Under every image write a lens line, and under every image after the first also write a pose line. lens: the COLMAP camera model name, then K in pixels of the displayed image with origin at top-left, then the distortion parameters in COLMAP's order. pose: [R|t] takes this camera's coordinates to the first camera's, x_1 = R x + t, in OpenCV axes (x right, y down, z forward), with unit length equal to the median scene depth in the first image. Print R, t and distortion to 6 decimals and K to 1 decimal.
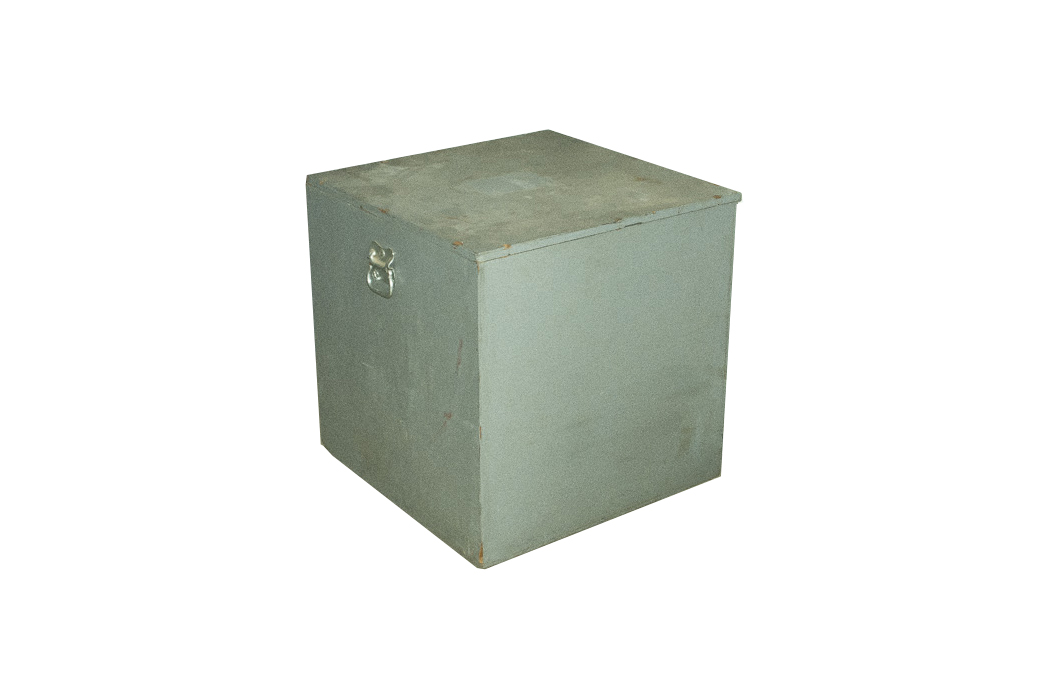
lens RADIAL K [[1290.2, 0, 525.0], [0, 1290.2, 350.0], [0, 0, 1]] dist [-0.149478, -0.019492]
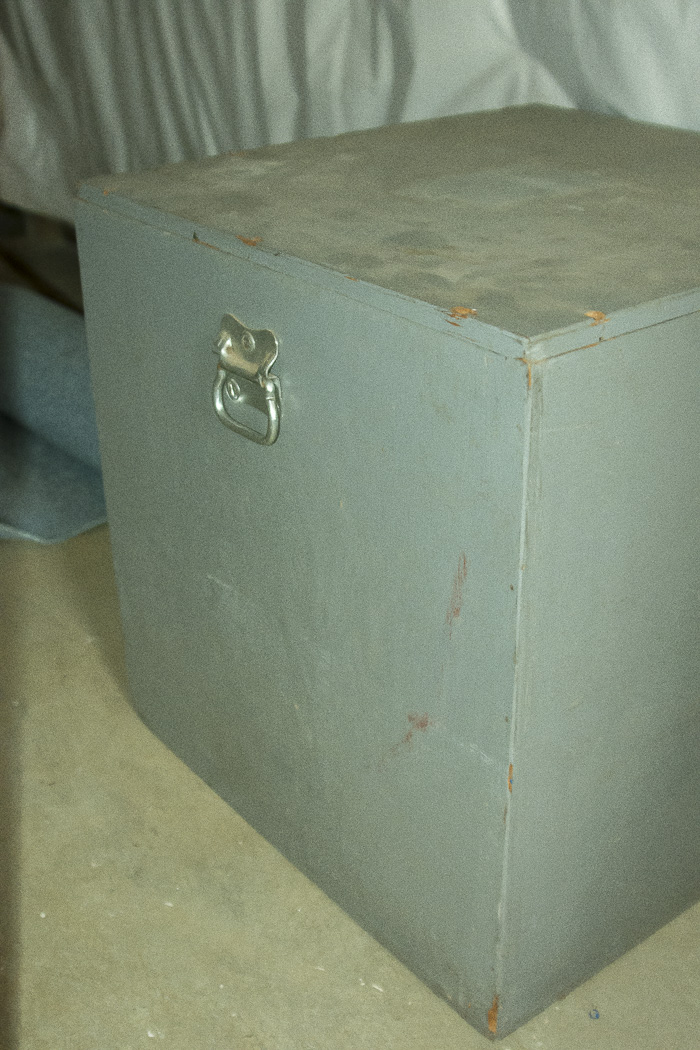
lens RADIAL K [[1290.2, 0, 350.0], [0, 1290.2, 525.0], [0, 0, 1]] dist [-0.149478, -0.019492]
pose [[0.999653, -0.026107, 0.003630, -0.079696], [0.025787, 0.997187, 0.070380, -0.043187], [-0.005457, -0.070261, 0.997514, 0.562970]]
